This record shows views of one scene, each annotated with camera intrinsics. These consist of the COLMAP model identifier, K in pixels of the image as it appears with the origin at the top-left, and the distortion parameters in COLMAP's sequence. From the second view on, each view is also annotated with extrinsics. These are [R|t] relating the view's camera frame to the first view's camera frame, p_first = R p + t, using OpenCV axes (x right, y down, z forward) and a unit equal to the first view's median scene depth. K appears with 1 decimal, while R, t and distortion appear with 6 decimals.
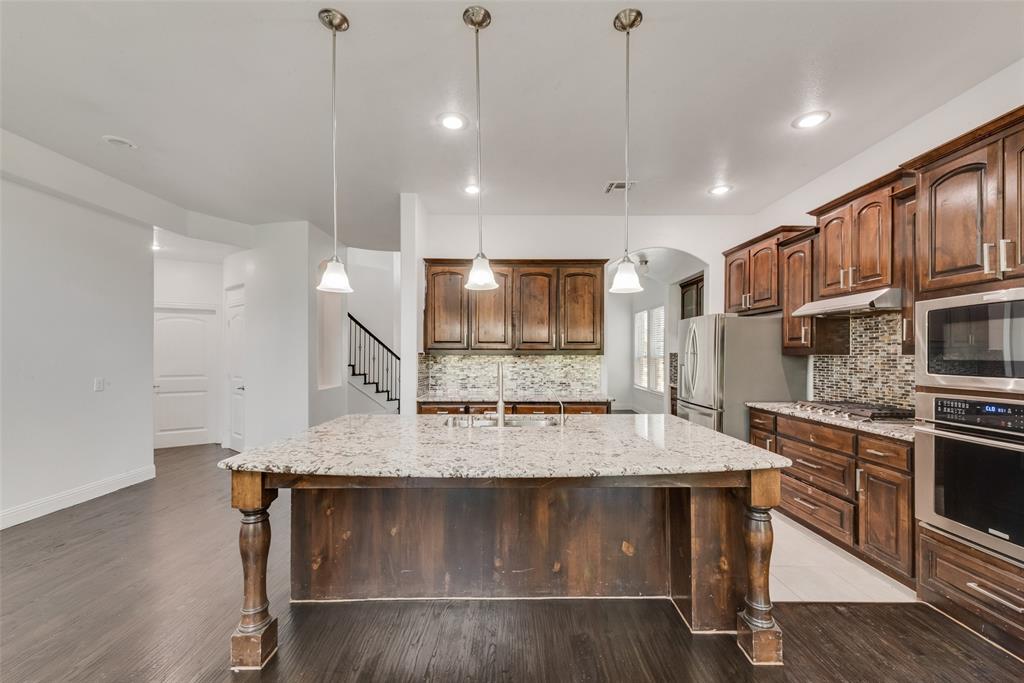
lens RADIAL K [[407.1, 0, 513.7], [0, 407.1, 354.5], [0, 0, 1]] dist [0.017141, -0.003168]
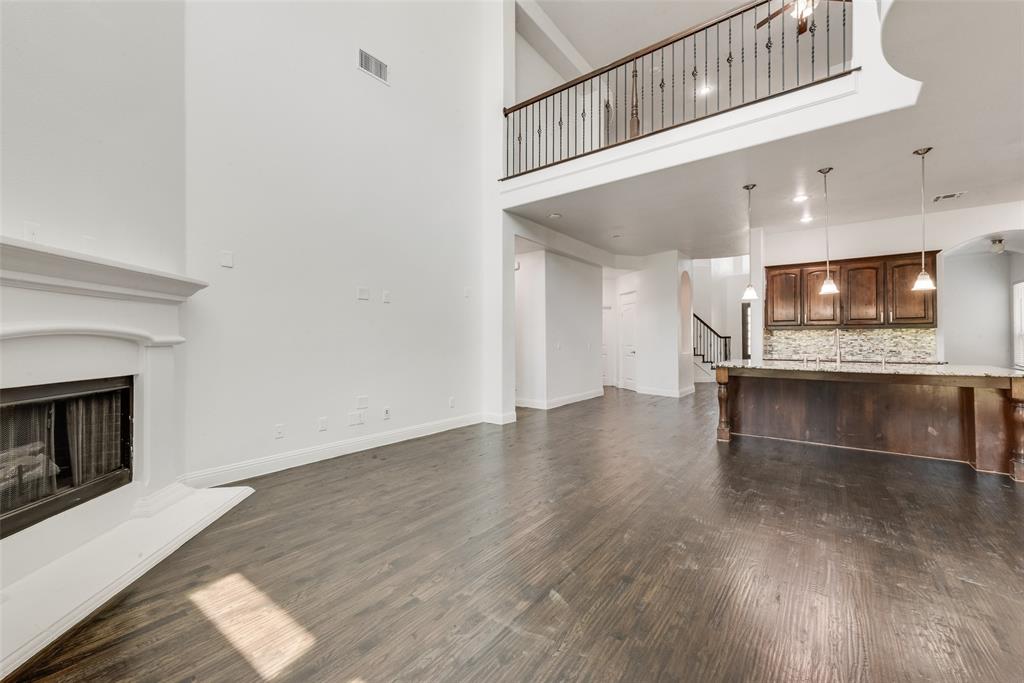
lens RADIAL K [[407.1, 0, 514.2], [0, 407.1, 333.1], [0, 0, 1]] dist [0.017141, -0.003168]
pose [[0.793959, -0.011124, -0.607869, -0.050900], [0.001720, 0.999870, -0.016050, 0.052041], [0.607969, 0.011697, 0.793875, -1.106859]]
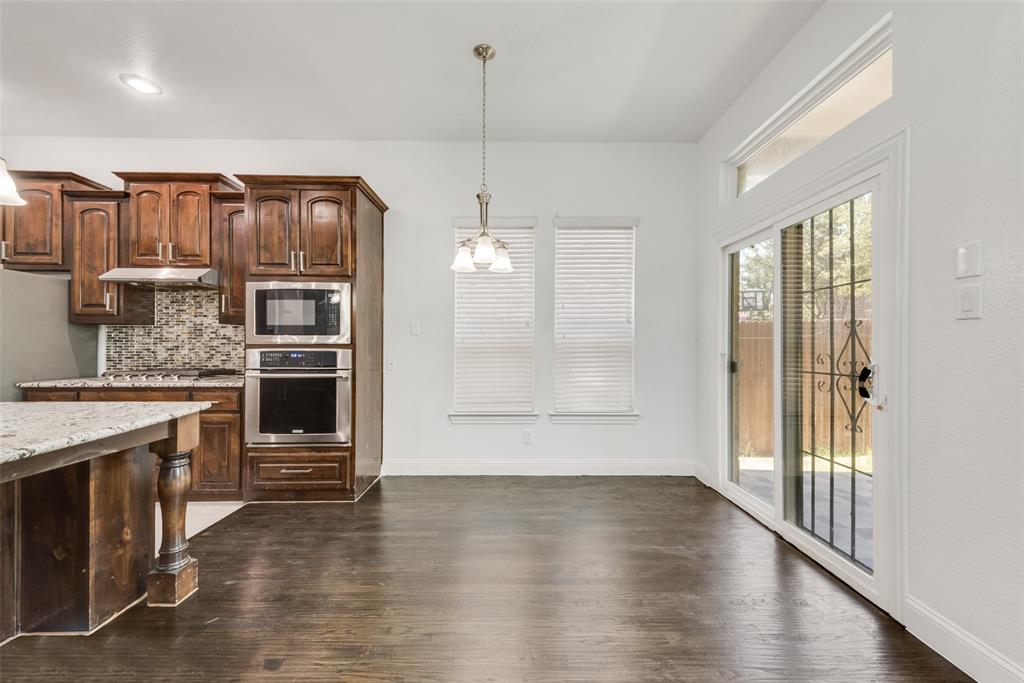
lens RADIAL K [[407.1, 0, 519.3], [0, 407.1, 342.9], [0, 0, 1]] dist [0.017141, -0.003168]
pose [[-0.003933, 0.003638, 0.999986, -0.258856], [-0.002271, 0.999991, -0.003647, 0.052467], [-0.999990, -0.002285, -0.003925, 0.080567]]
